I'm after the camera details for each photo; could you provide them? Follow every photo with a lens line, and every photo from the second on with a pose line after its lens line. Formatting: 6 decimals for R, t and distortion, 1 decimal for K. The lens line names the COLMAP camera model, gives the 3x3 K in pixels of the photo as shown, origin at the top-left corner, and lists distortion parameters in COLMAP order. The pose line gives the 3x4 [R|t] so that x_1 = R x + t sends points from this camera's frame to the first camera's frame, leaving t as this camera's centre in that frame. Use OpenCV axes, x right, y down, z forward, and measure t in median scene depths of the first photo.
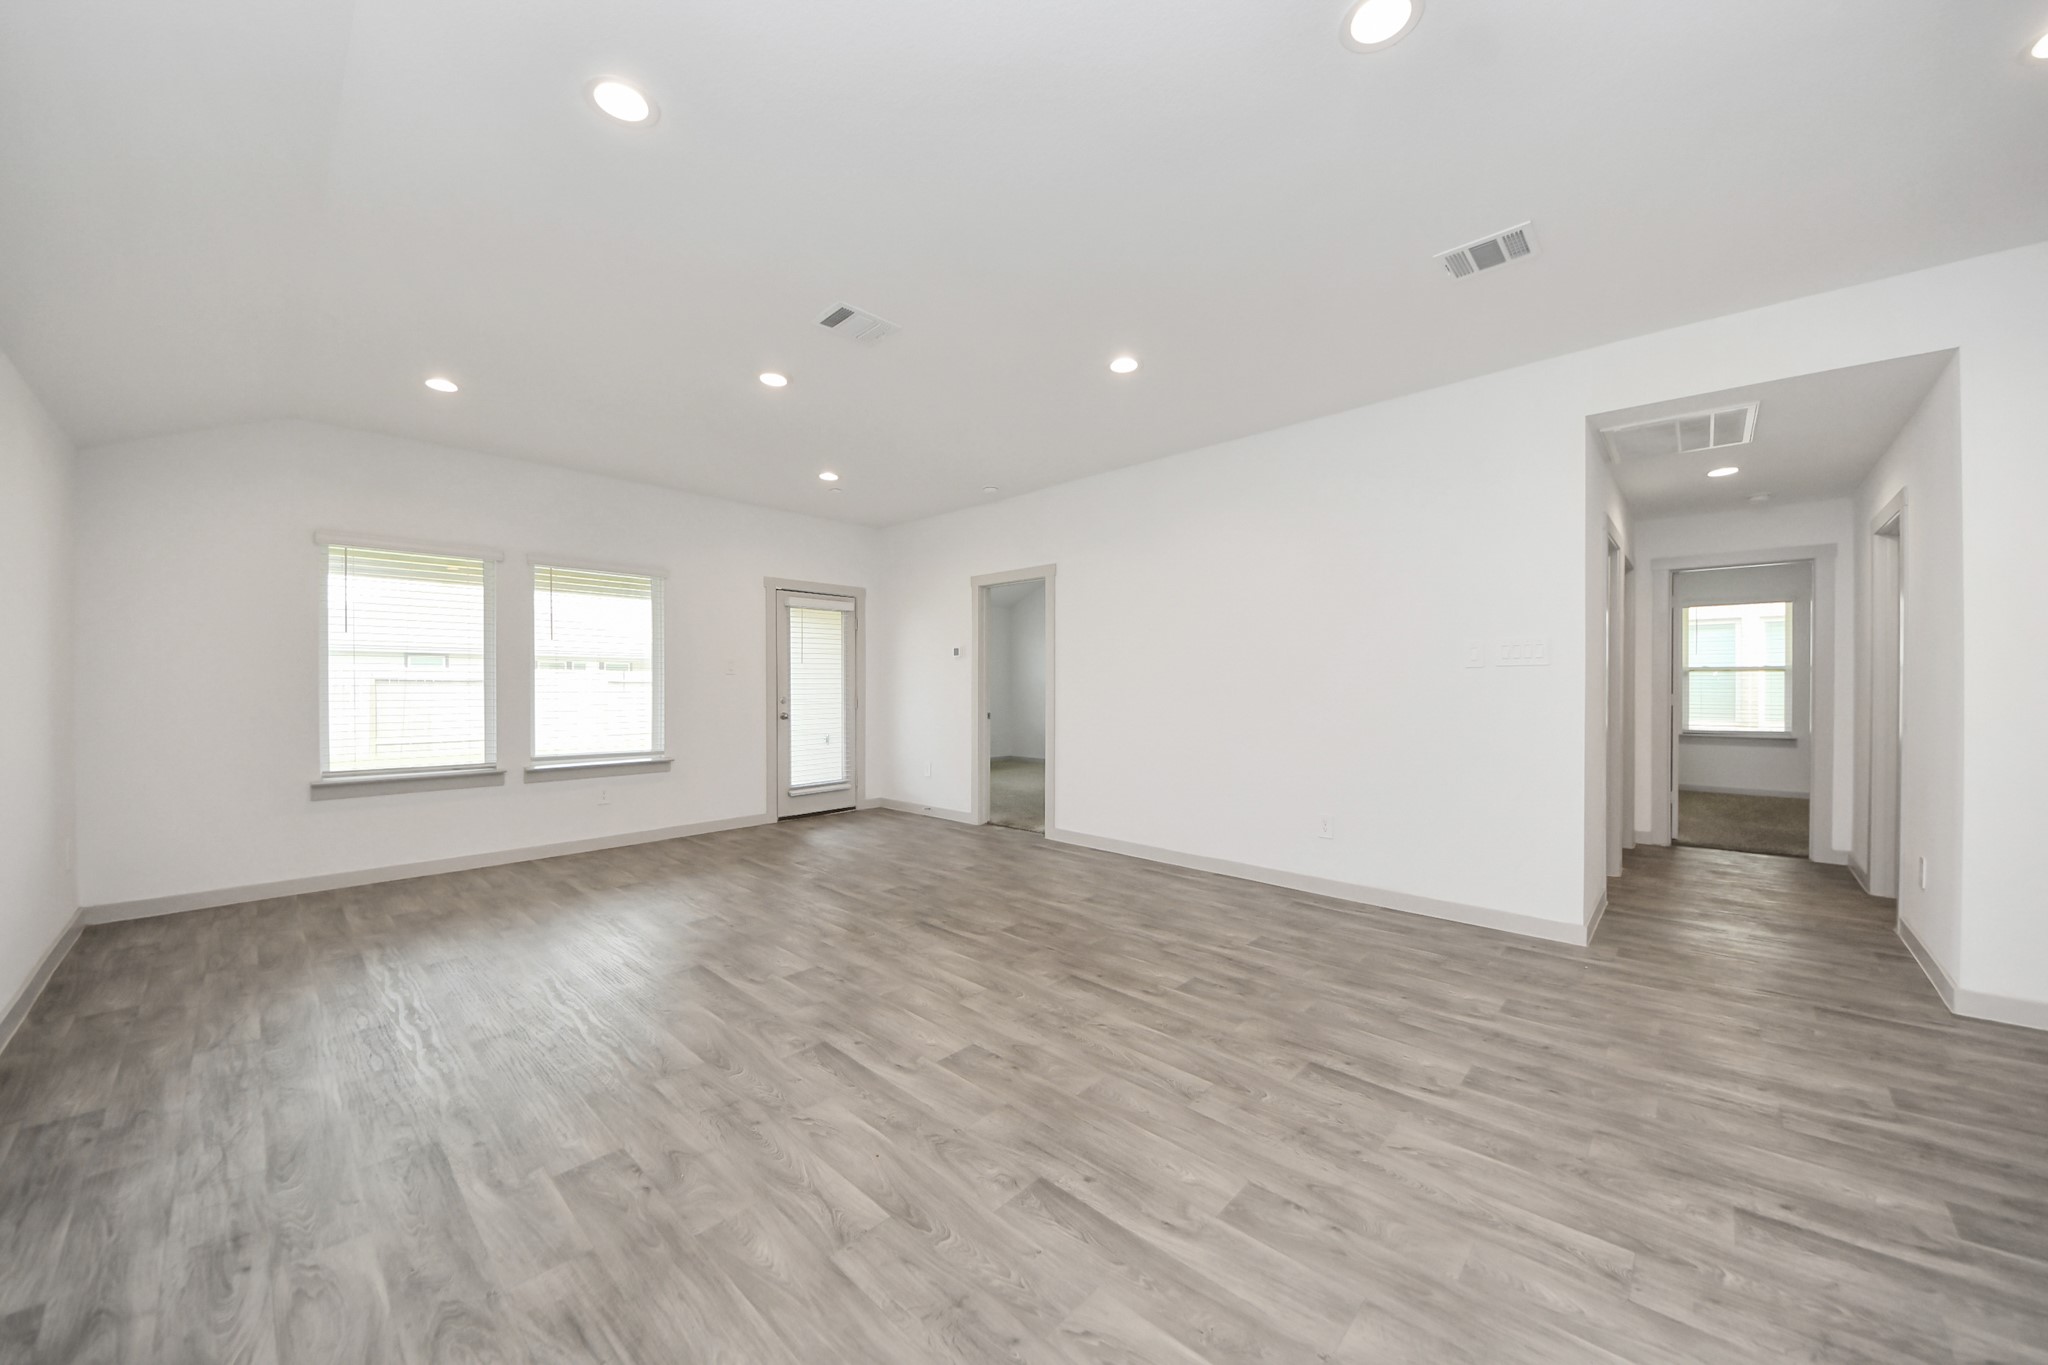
lens RADIAL K [[746.5, 0, 1024.0], [0, 746.5, 682.5], [0, 0, 1]] dist [0.027044, -0.000205]
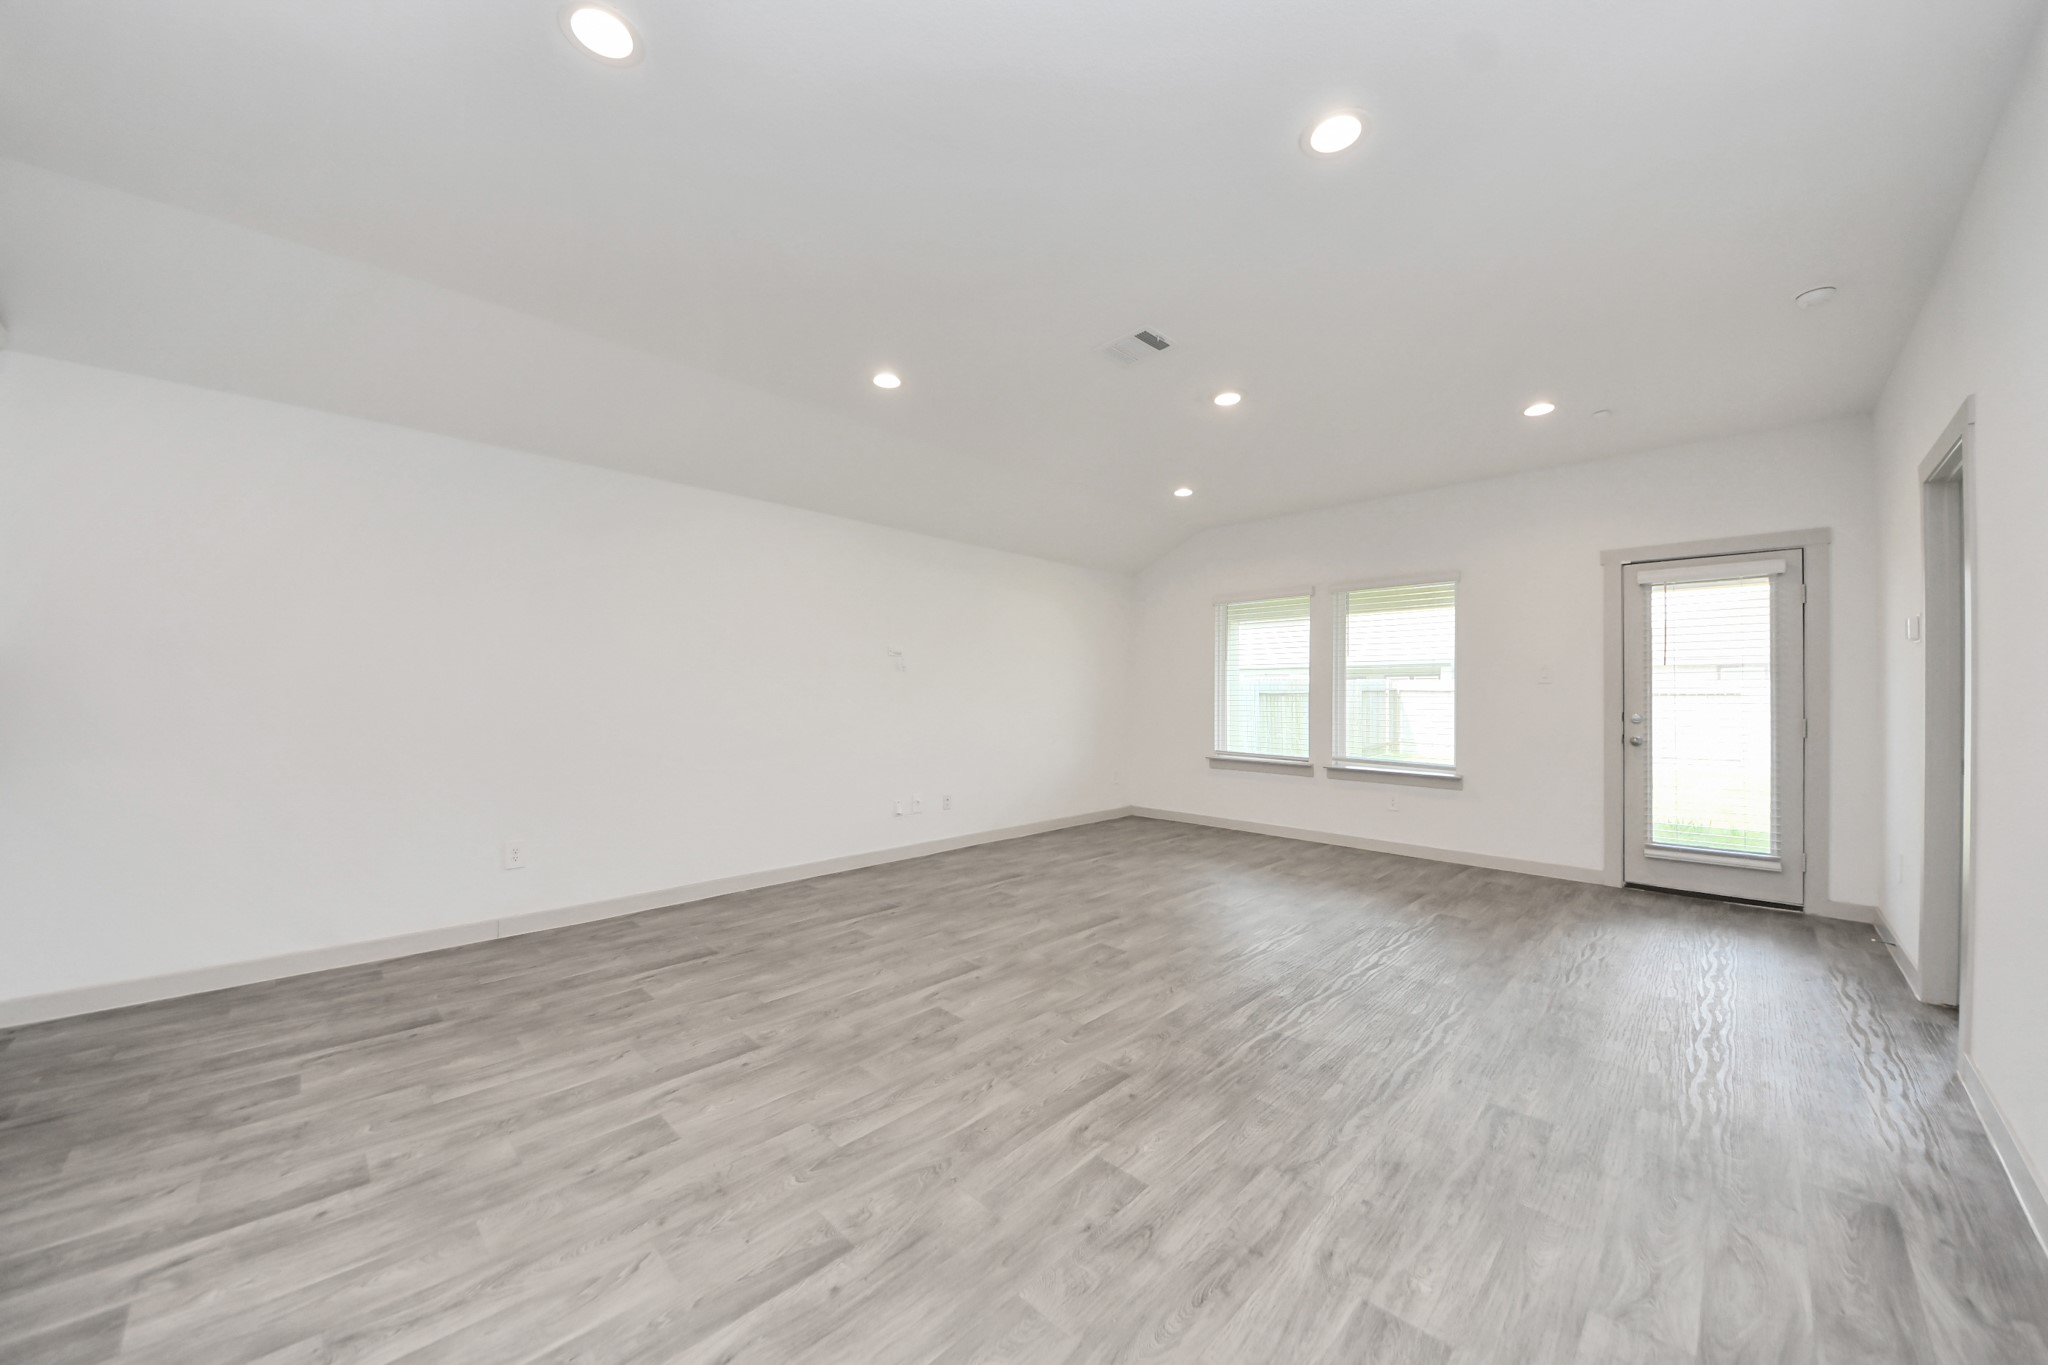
lens RADIAL K [[712.6, 0, 1021.6], [0, 712.6, 700.4], [0, 0, 1]] dist [0.036116, -0.012381]
pose [[-0.029763, 0.009008, -0.999516, 0.749909], [-0.000971, 0.999959, 0.009041, 0.000992], [0.999557, 0.001240, -0.029753, 0.853976]]
